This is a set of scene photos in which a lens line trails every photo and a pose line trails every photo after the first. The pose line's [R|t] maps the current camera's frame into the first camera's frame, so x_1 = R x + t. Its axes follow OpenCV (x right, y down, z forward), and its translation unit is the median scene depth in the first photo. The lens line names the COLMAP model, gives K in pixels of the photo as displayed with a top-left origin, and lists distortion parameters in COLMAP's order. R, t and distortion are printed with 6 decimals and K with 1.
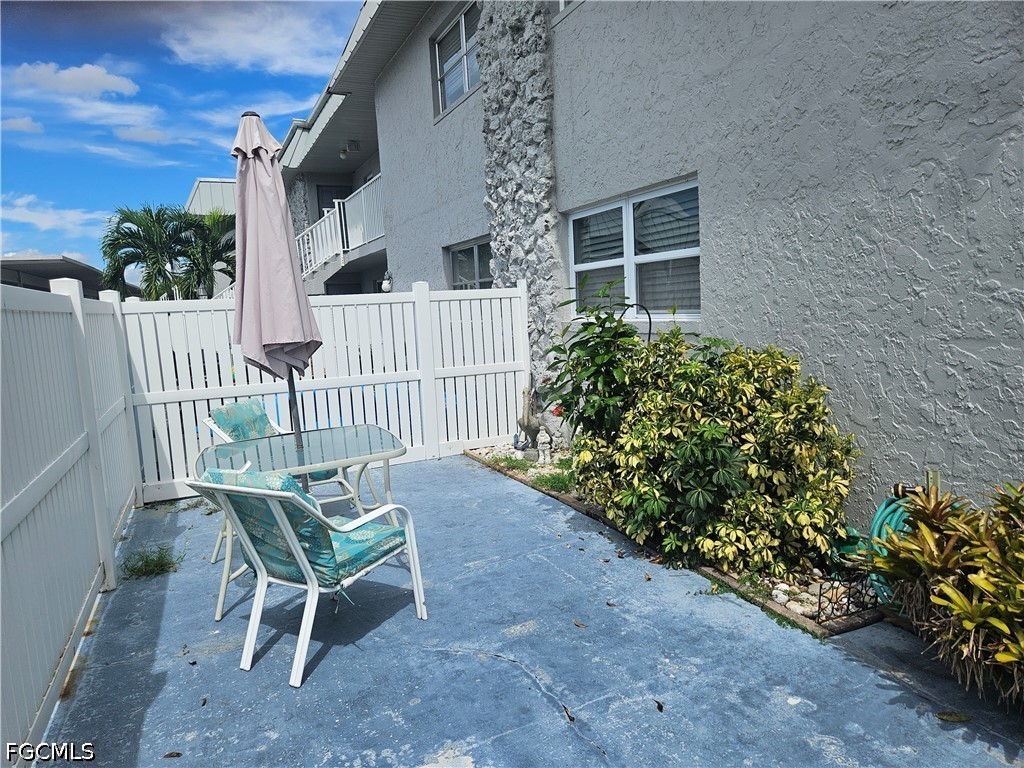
lens RADIAL K [[681.4, 0, 509.6], [0, 681.4, 385.9], [0, 0, 1]] dist [0.066121, -0.053555]
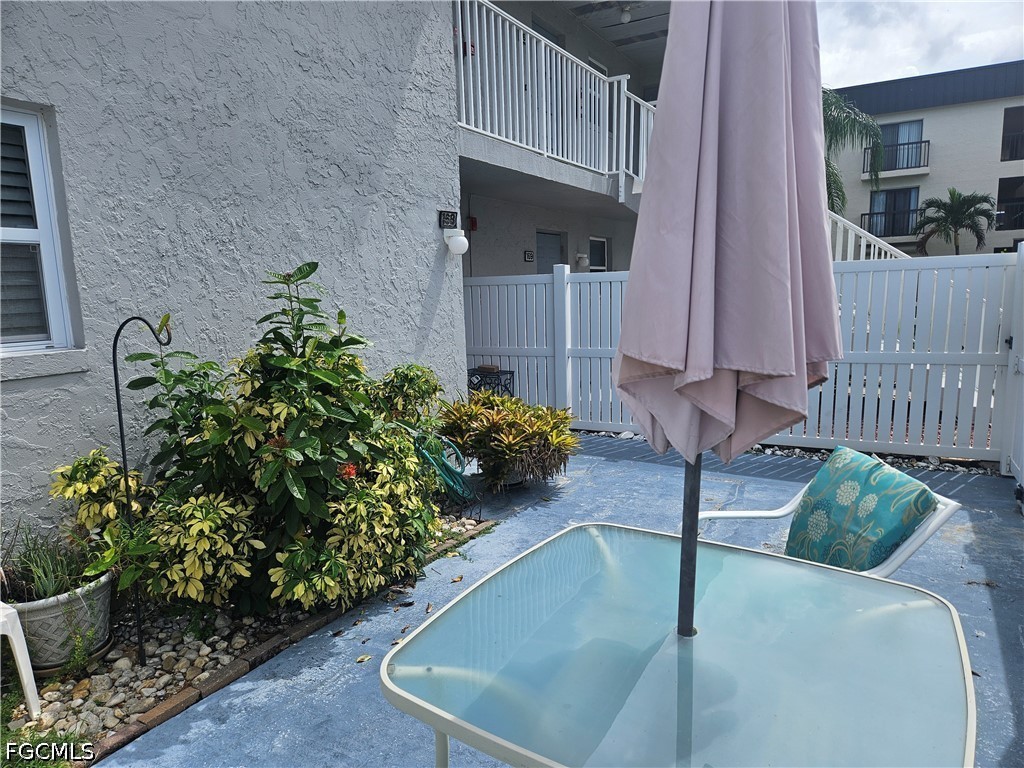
lens RADIAL K [[681.4, 0, 509.5], [0, 681.4, 386.5], [0, 0, 1]] dist [0.066121, -0.053555]
pose [[-0.583656, -0.050235, 0.810445, -0.595931], [0.154323, 0.973031, 0.171451, -0.141657], [-0.797201, 0.225139, -0.560163, 1.349058]]
